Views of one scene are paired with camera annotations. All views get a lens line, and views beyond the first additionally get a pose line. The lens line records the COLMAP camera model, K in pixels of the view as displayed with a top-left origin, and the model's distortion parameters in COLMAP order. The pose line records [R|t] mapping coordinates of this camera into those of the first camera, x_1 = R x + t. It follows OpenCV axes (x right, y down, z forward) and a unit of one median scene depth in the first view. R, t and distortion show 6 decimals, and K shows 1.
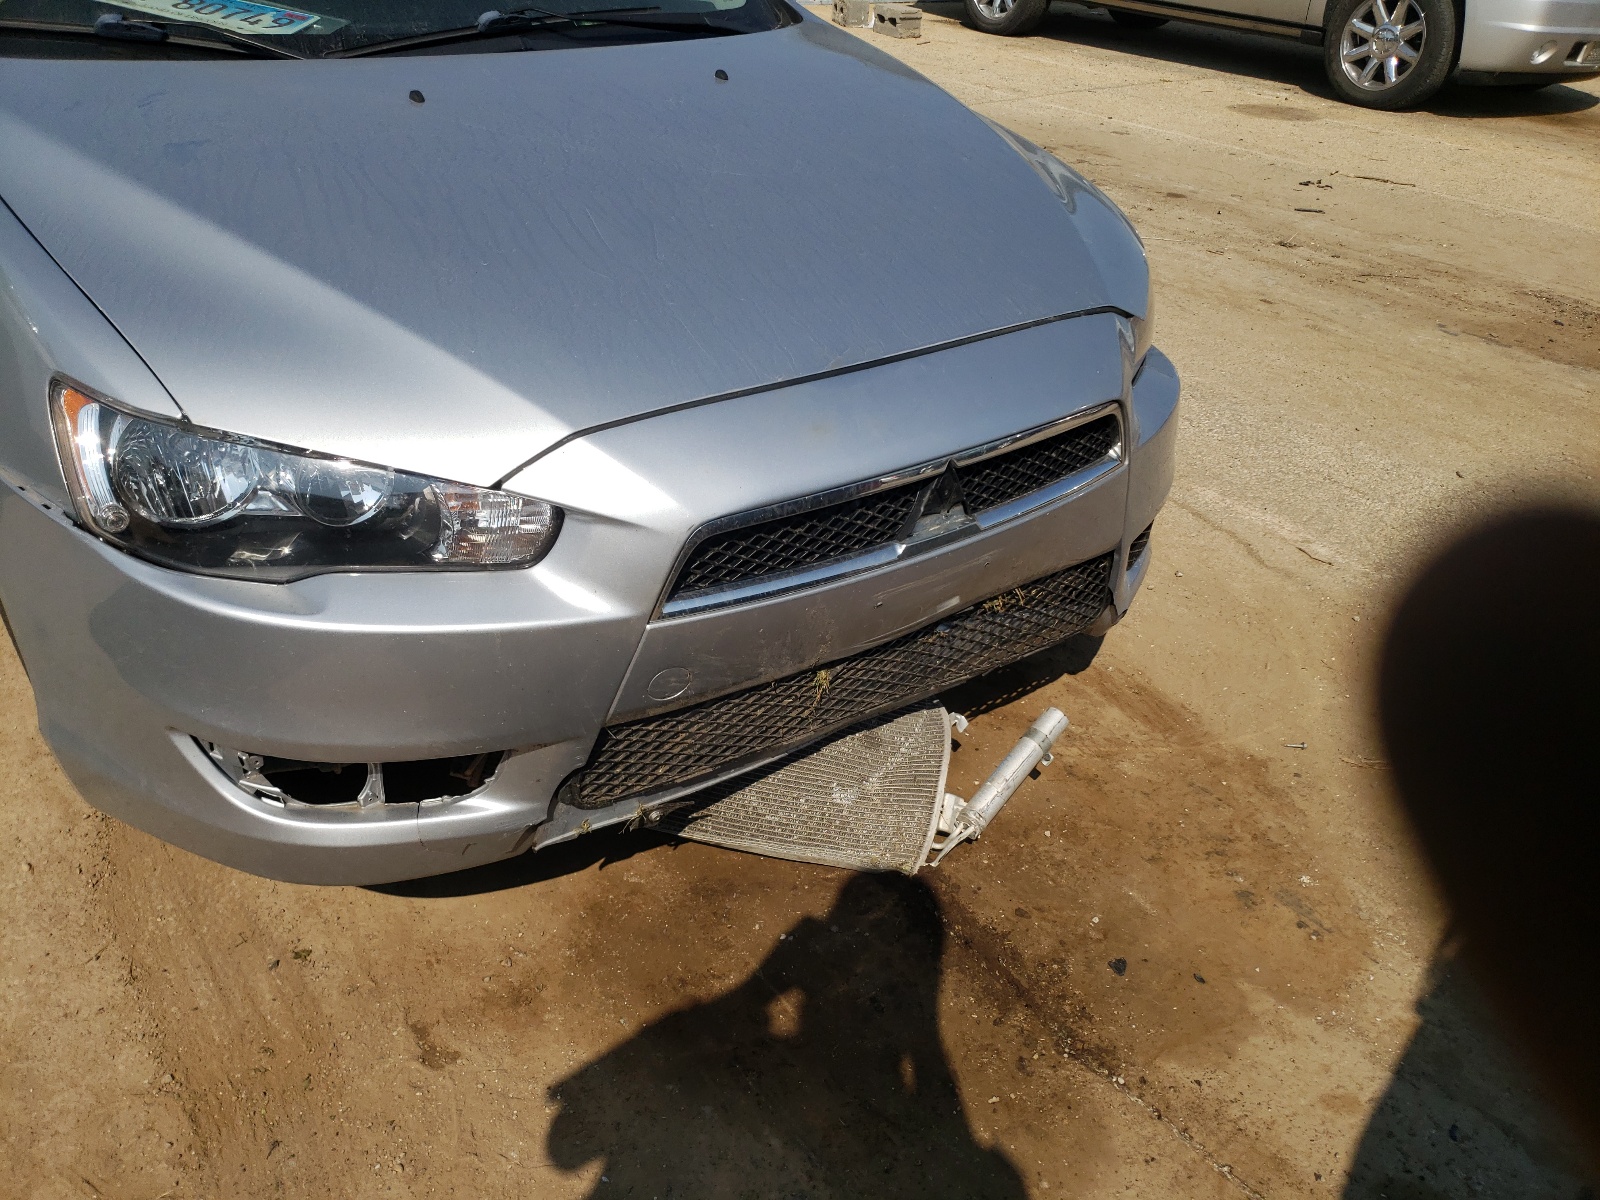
lens RADIAL K [[1282.3, 0, 800.0], [0, 1282.3, 600.0], [0, 0, 1]] dist [0.007697, 0.006059]
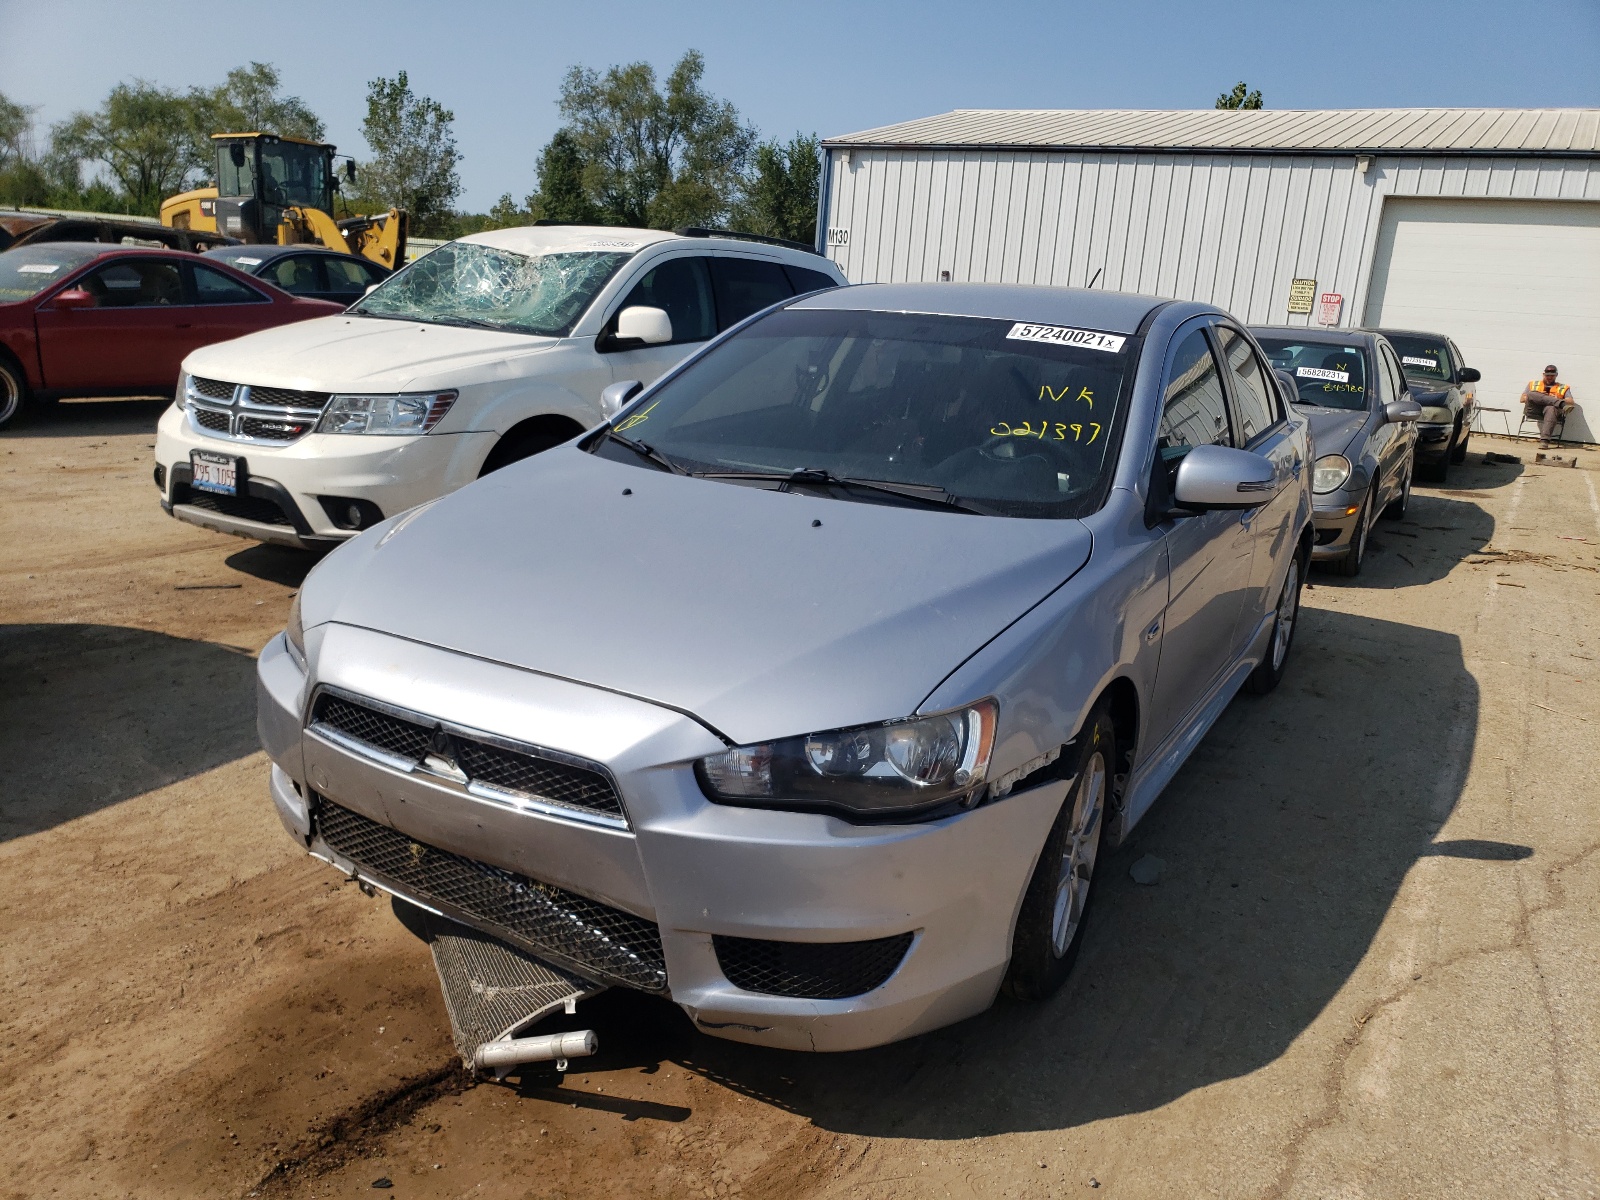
lens RADIAL K [[1282.3, 0, 800.0], [0, 1282.3, 600.0], [0, 0, 1]] dist [0.007697, 0.006059]
pose [[0.383012, 0.194426, -0.903051, 1.245179], [-0.511534, 0.858664, -0.032088, -0.305995], [0.769178, 0.474231, 0.428334, 0.488731]]
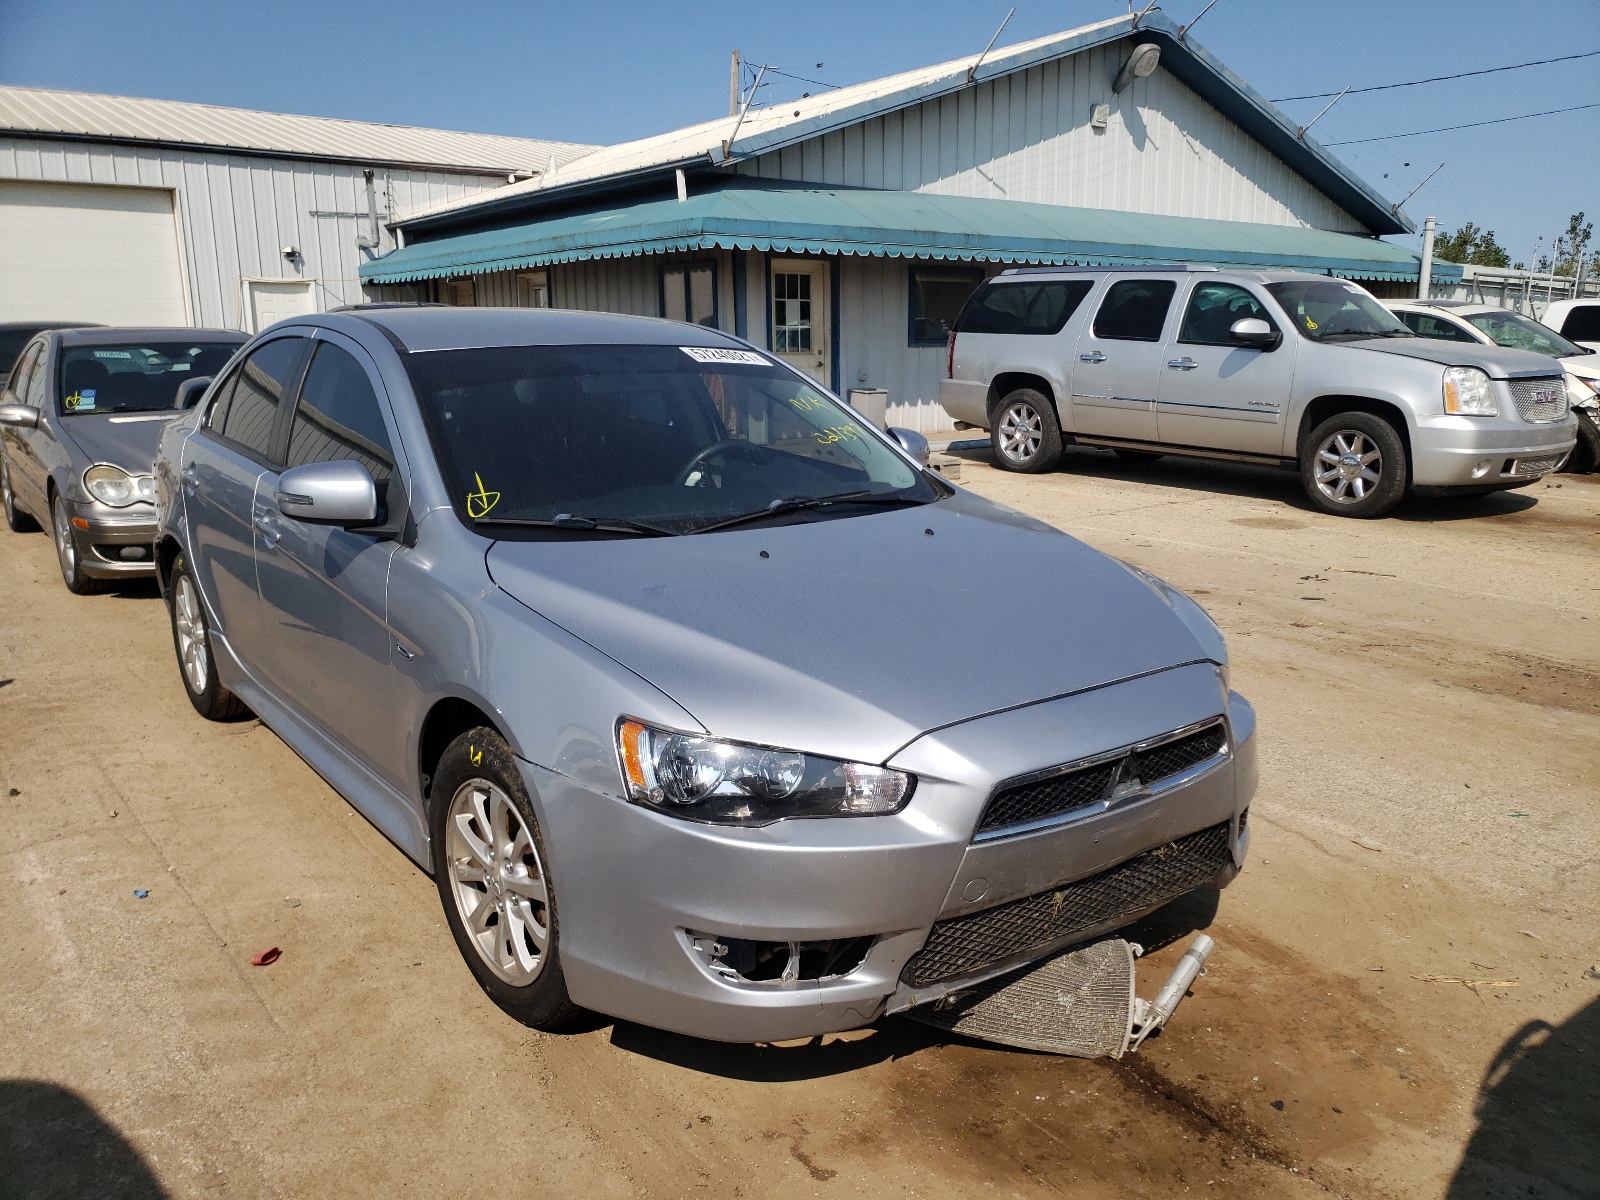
lens RADIAL K [[1230.3, 0, 842.6], [0, 1230.3, 608.4], [0, 0, 1]] dist [-0.004447, 0.009287]
pose [[0.998972, -0.045257, 0.002498, -0.191675], [0.043902, 0.952410, -0.301641, 0.138485], [0.011273, 0.301441, 0.953418, -0.420823]]
